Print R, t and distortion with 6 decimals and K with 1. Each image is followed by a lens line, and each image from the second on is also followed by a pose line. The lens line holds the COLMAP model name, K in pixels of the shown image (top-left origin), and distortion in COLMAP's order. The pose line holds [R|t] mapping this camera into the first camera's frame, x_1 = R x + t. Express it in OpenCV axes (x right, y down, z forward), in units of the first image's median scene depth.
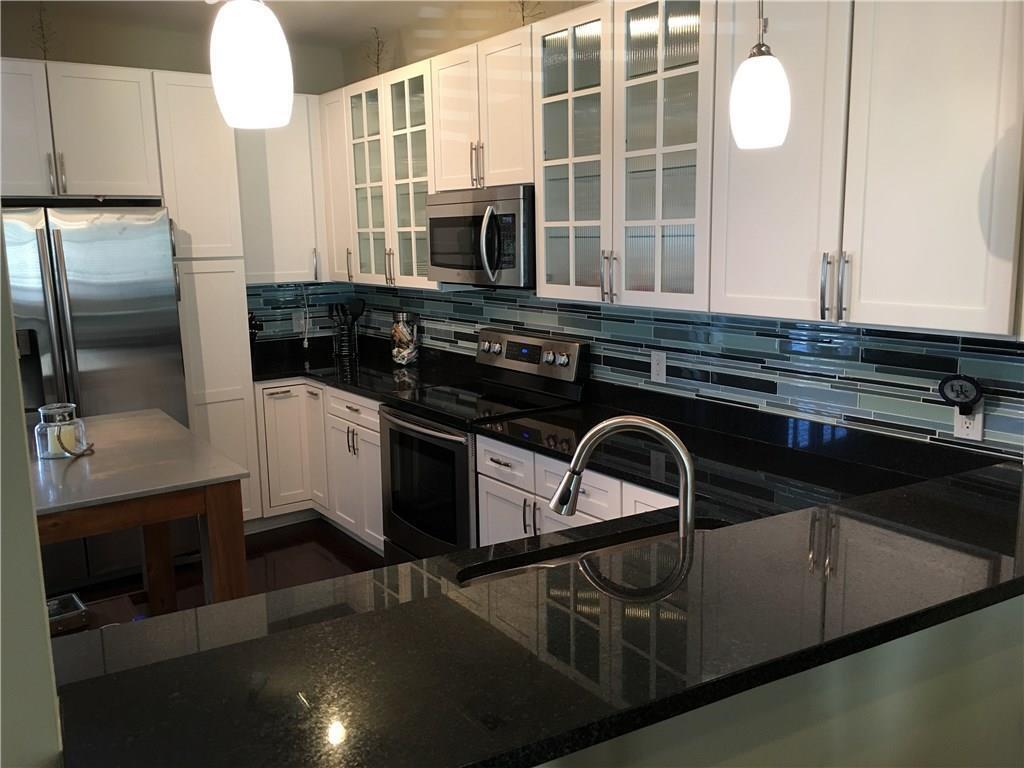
lens RADIAL K [[862.7, 0, 512.0], [0, 862.7, 384.0], [0, 0, 1]] dist [0.064702, -0.086462]
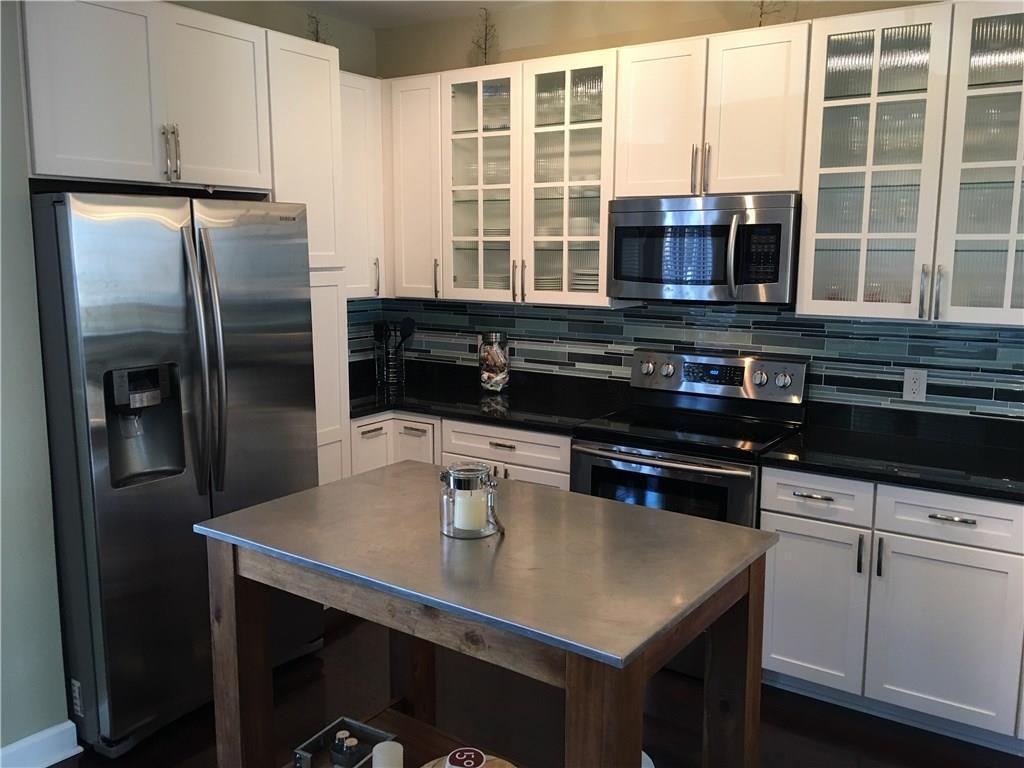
lens RADIAL K [[860.3, 0, 512.0], [0, 860.3, 384.0], [0, 0, 1]] dist [0.045652, -0.002370]
pose [[0.936654, -0.033399, 0.348659, -0.506107], [0.039501, 0.999165, -0.010407, -0.024509], [-0.348020, 0.023520, 0.937192, 0.205740]]
